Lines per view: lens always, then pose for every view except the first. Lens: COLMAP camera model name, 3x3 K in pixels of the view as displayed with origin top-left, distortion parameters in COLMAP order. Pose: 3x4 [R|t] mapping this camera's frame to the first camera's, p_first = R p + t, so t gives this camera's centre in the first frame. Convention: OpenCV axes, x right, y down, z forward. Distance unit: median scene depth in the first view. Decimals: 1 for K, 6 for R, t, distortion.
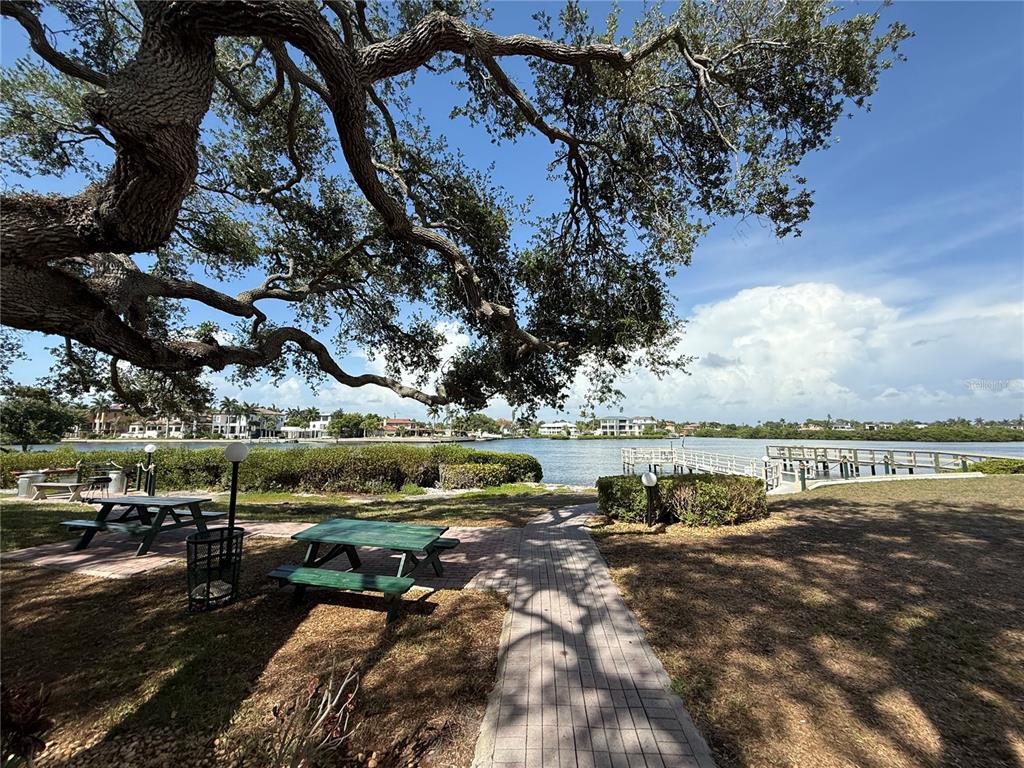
lens RADIAL K [[407.0, 0, 512.0], [0, 407.0, 384.0], [0, 0, 1]] dist [0.000154, 0.000041]
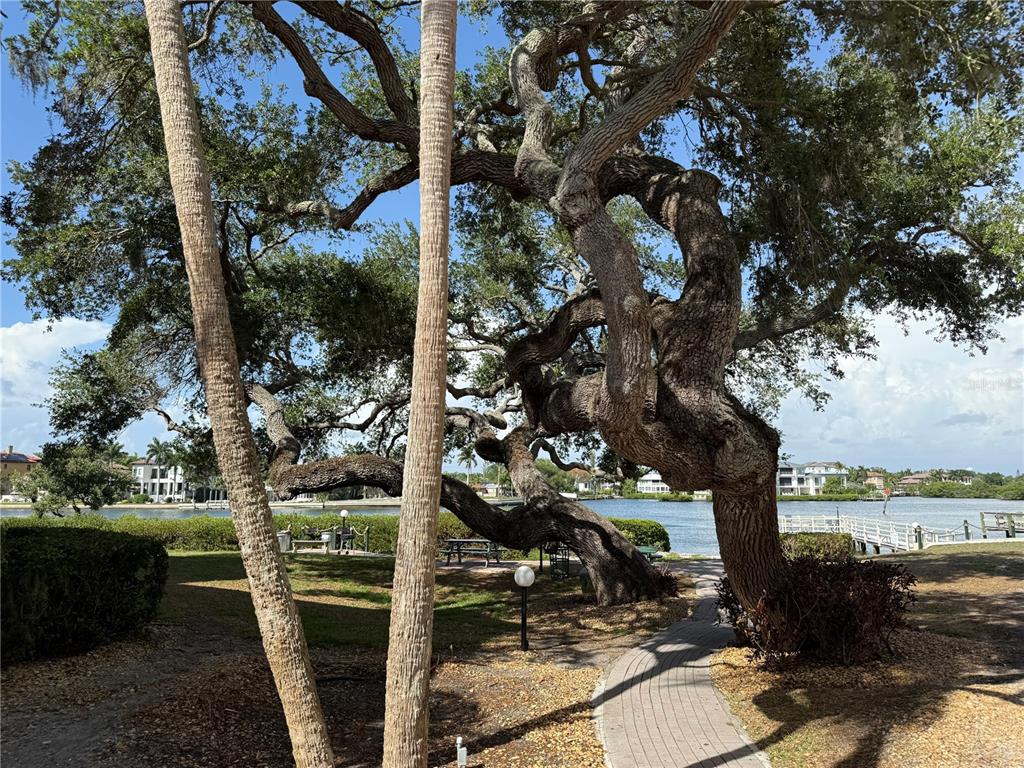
lens RADIAL K [[741.3, 0, 512.0], [0, 741.3, 384.0], [0, 0, 1]] dist [0.052368, -0.062875]
pose [[0.995627, -0.017206, -0.091825, -0.020266], [0.015293, 0.999652, -0.021489, -0.016317], [0.092162, 0.019991, 0.995543, -0.110548]]
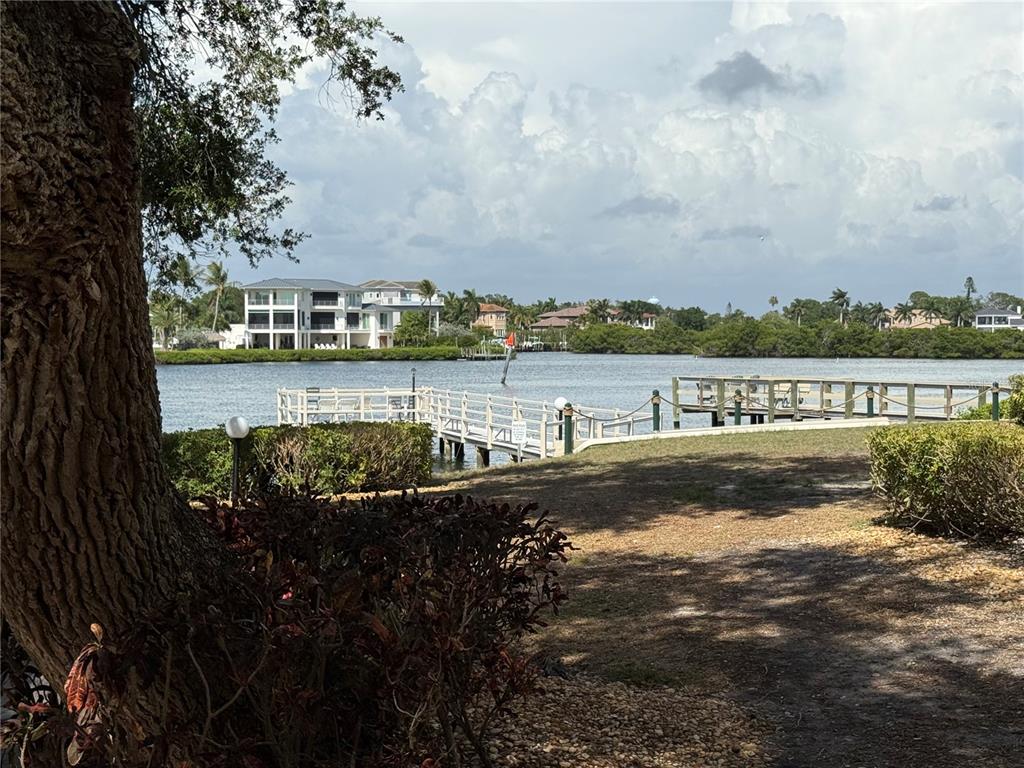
lens RADIAL K [[1638.2, 0, 512.0], [0, 1638.2, 384.0], [0, 0, 1]] dist [0.126689, -0.005502]
pose [[0.933307, -0.012134, 0.358875, -0.009475], [-0.040813, 0.989368, 0.139592, -0.011189], [-0.356753, -0.144929, 0.922888, -0.082862]]
